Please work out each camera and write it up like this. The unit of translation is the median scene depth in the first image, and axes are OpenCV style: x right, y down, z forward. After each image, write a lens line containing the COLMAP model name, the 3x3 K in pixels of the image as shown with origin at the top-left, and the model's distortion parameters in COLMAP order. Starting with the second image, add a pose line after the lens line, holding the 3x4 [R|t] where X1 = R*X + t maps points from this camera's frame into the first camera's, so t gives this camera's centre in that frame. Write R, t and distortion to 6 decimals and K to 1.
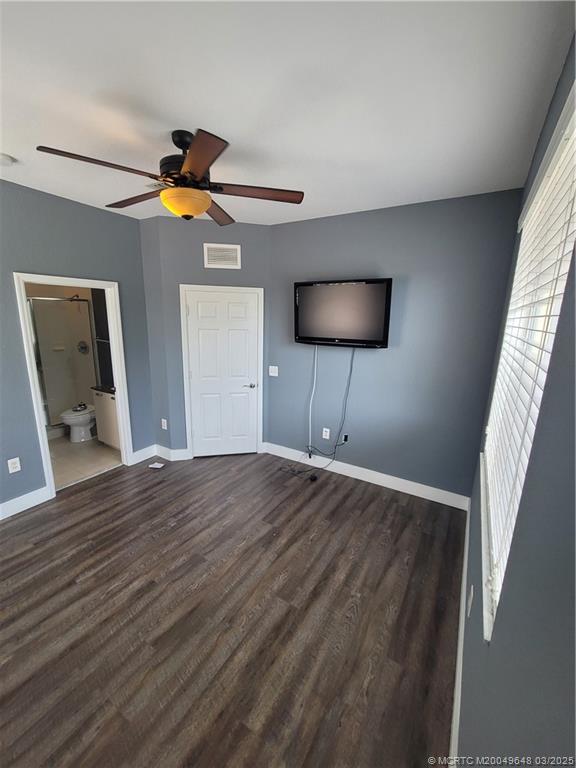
lens RADIAL K [[314.1, 0, 288.0], [0, 314.1, 384.0], [0, 0, 1]] dist [-0.002435, -0.000344]
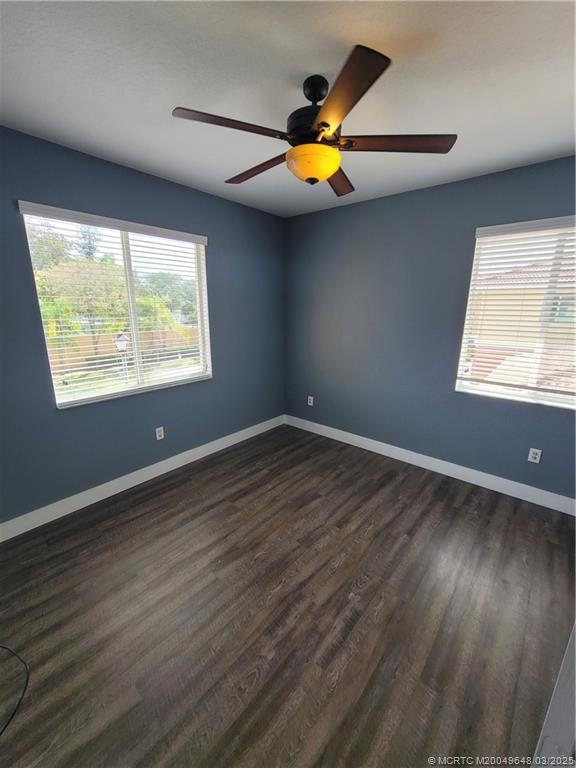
lens RADIAL K [[314.1, 0, 288.0], [0, 314.1, 384.0], [0, 0, 1]] dist [-0.002435, -0.000344]
pose [[-0.987011, -0.068109, 0.145500, -0.398841], [0.003690, 0.895834, 0.444373, -0.386545], [-0.160610, 0.439138, -0.883947, 1.933759]]
